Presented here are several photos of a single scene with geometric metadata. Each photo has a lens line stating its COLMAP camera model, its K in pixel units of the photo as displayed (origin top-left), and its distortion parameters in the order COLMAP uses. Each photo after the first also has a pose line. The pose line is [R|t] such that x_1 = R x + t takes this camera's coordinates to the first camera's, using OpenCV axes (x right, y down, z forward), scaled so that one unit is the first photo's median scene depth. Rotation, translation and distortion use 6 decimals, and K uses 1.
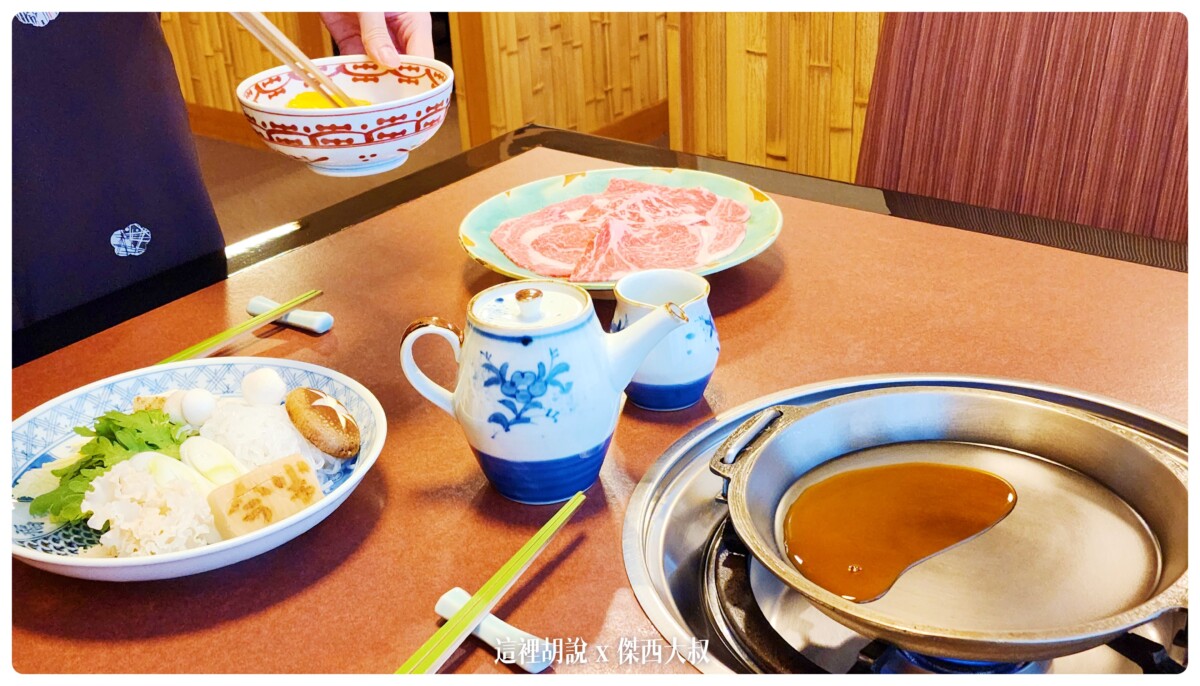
lens RADIAL K [[1397.0, 0, 620.7], [0, 1397.0, 349.5], [0, 0, 1]] dist [0.219740, -0.667631]
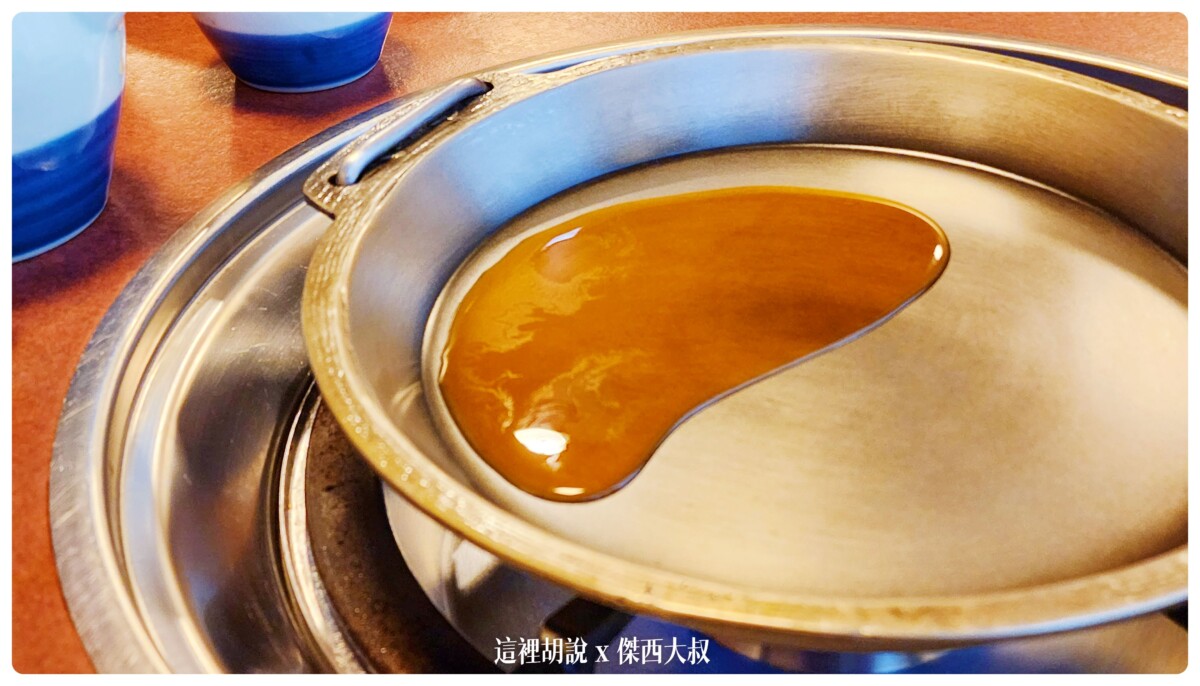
lens RADIAL K [[1397.0, 0, 620.7], [0, 1397.0, 349.5], [0, 0, 1]] dist [0.219740, -0.667631]
pose [[0.999874, -0.001201, 0.015810, 0.155445], [-0.001515, 0.985330, 0.170653, 0.053088], [-0.015783, -0.170656, 0.985204, 0.507909]]
